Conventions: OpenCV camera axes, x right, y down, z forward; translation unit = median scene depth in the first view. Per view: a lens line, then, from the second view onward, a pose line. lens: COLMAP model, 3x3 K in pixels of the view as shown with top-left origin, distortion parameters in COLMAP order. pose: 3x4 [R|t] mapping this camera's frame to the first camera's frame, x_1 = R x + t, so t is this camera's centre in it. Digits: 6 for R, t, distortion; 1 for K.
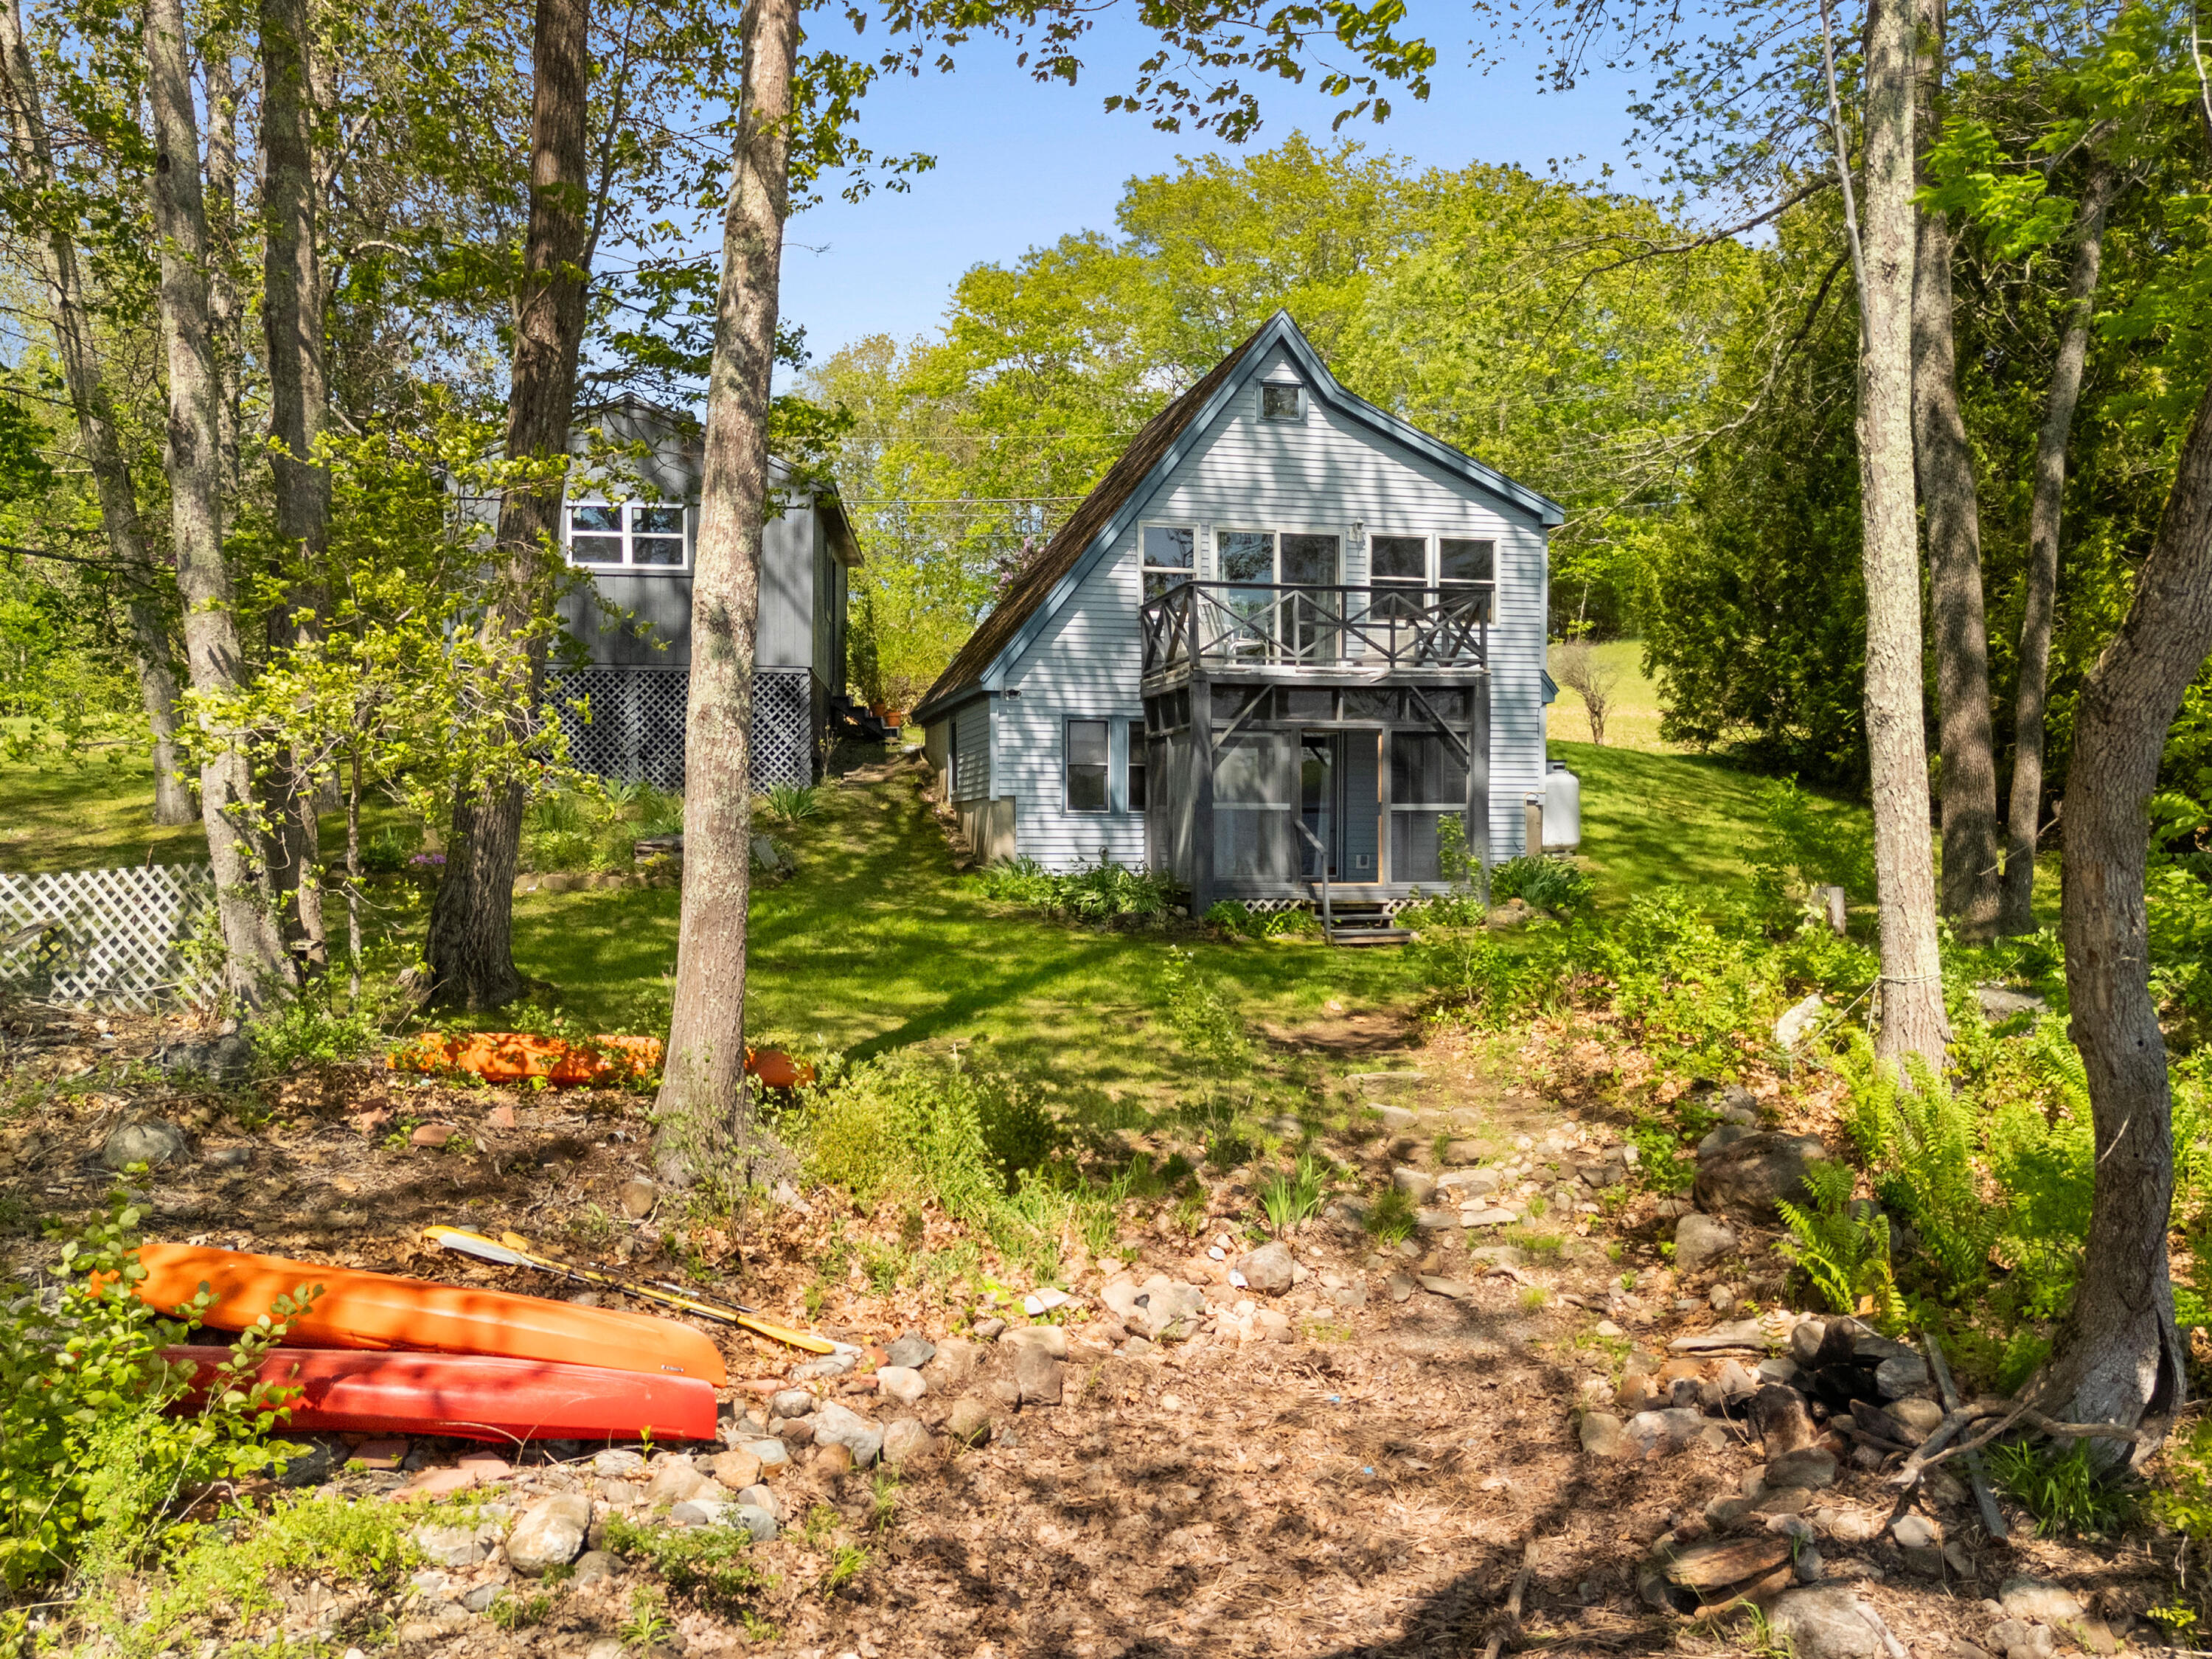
lens RADIAL K [[1559.6, 0, 1194.4], [0, 1559.6, 867.8], [0, 0, 1]] dist [0.100355, -0.163735]
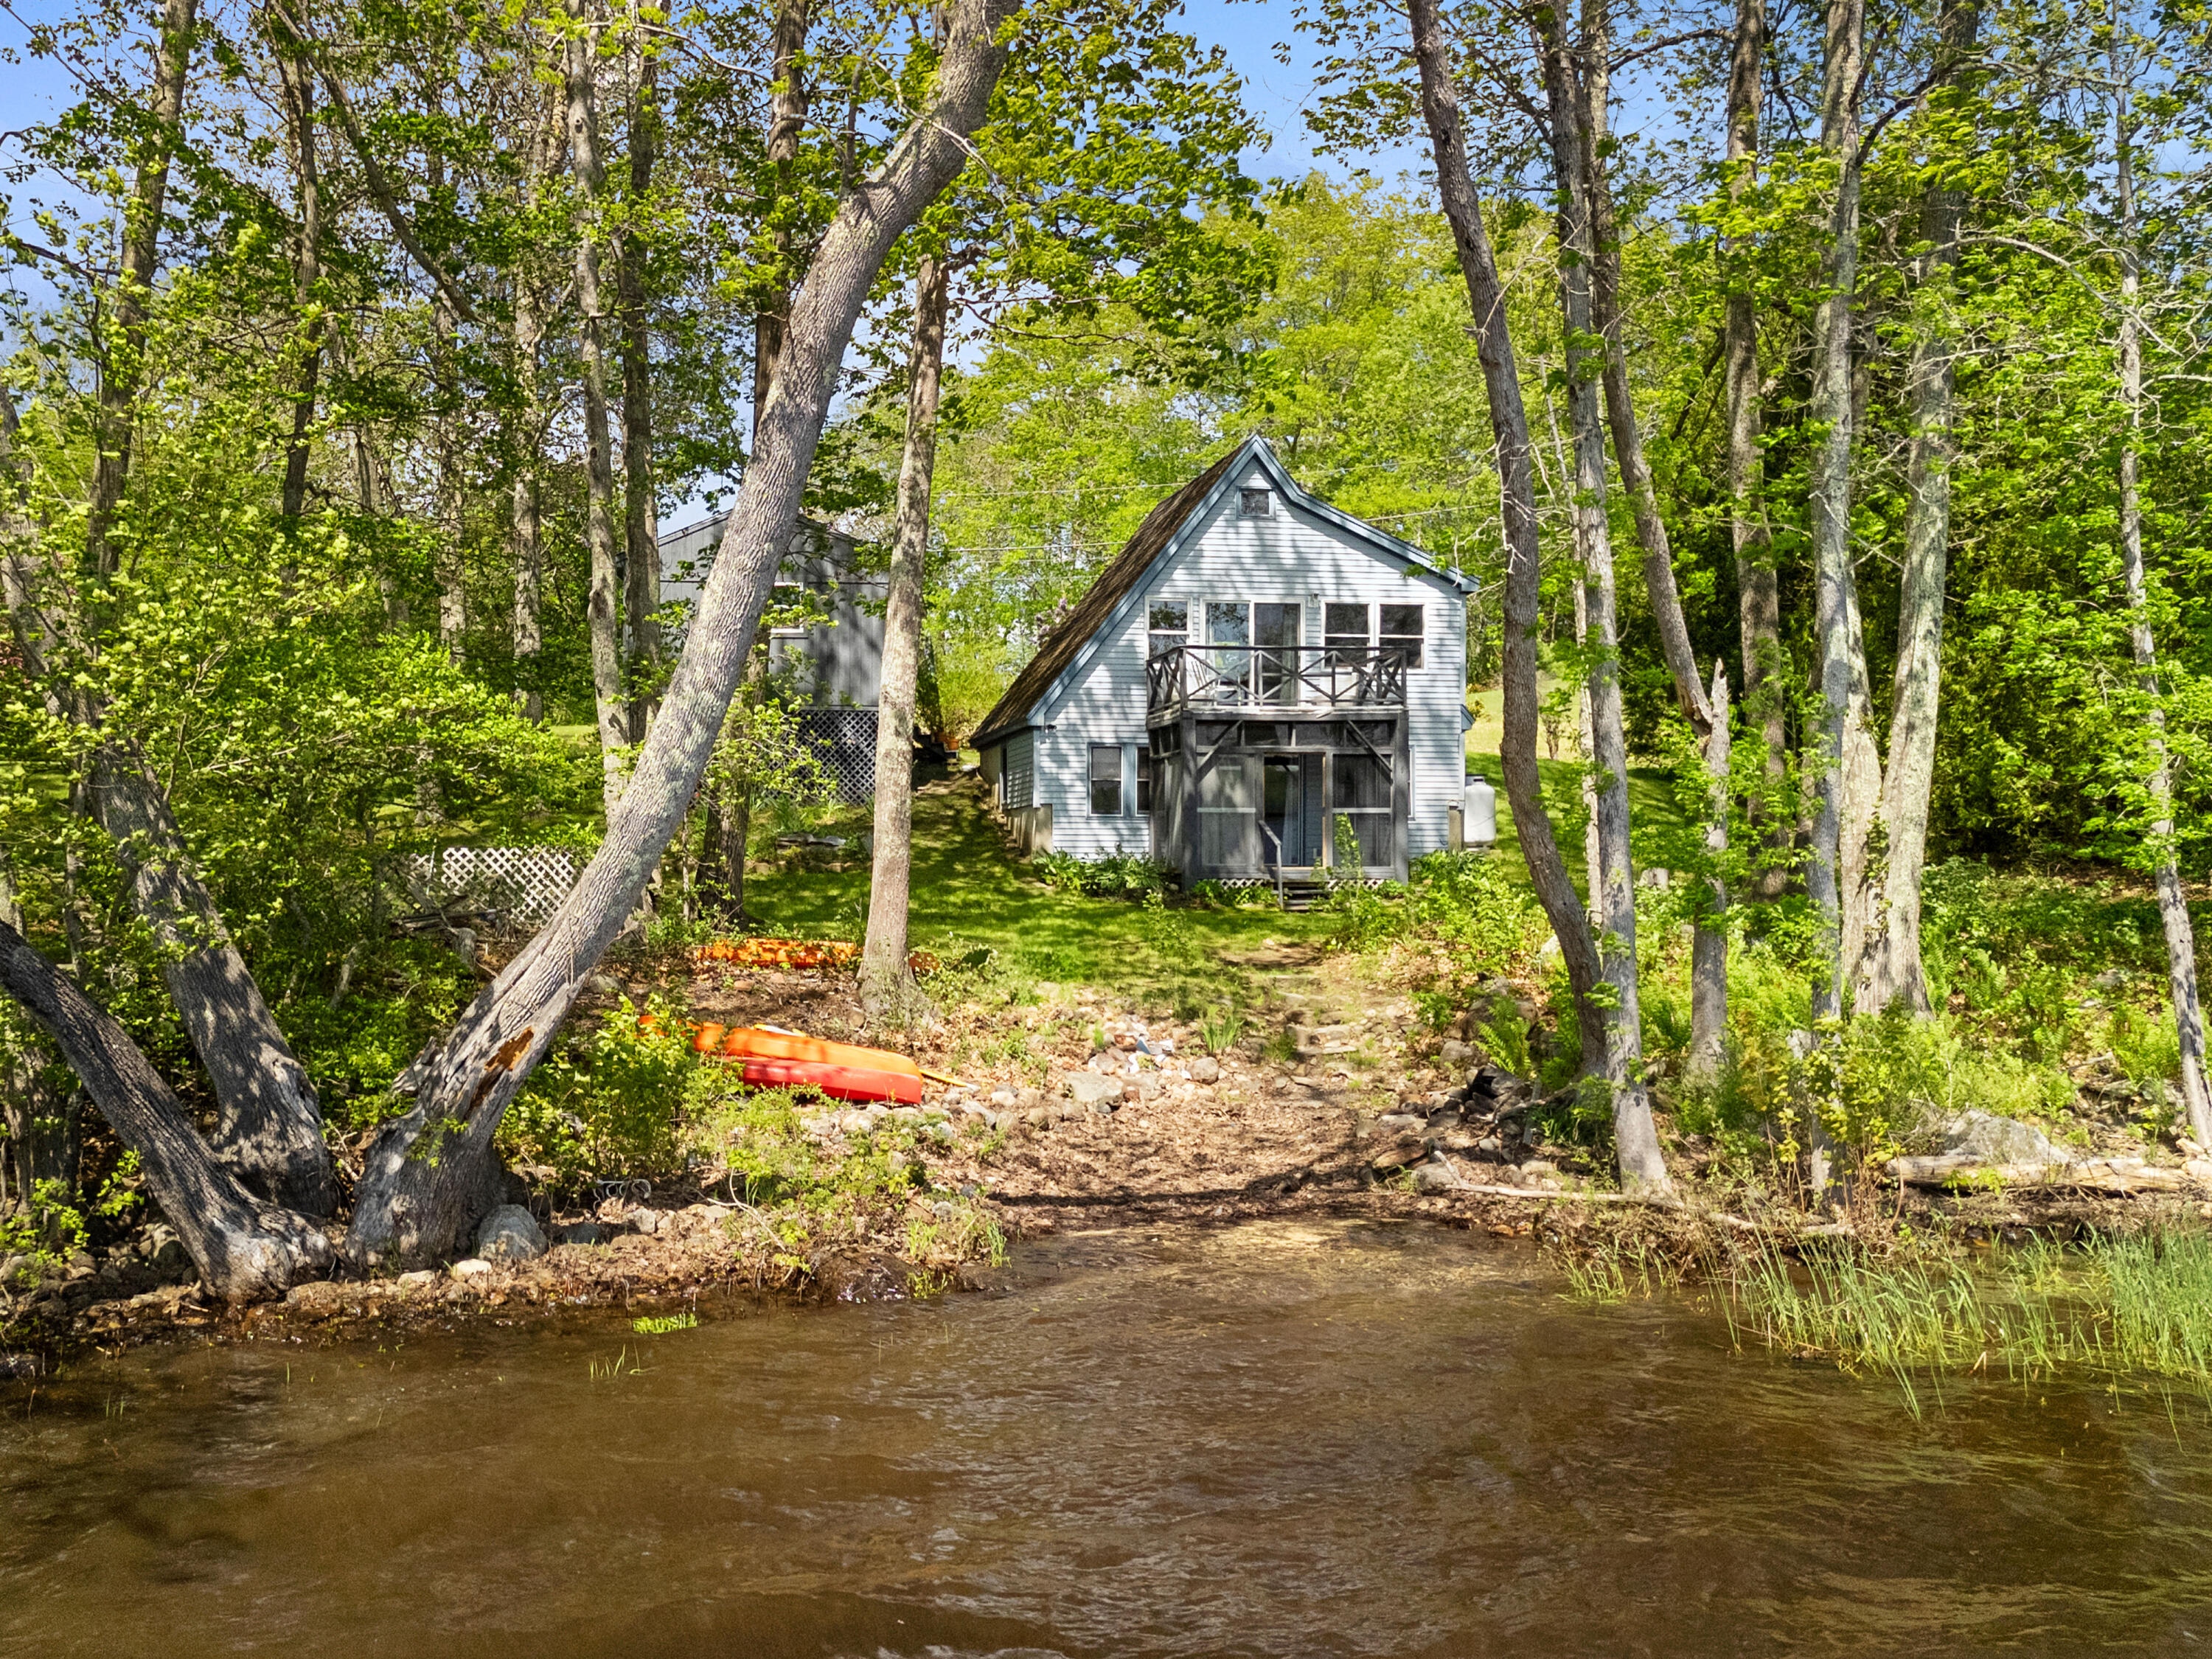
lens RADIAL K [[1604.7, 0, 1103.8], [0, 1604.7, 834.3], [0, 0, 1]] dist [0.001006, 0.000681]
pose [[0.997052, -0.002809, -0.076672, 0.034768], [0.000400, 0.999506, -0.031413, 0.024007], [0.076723, 0.031290, 0.996561, -0.373368]]
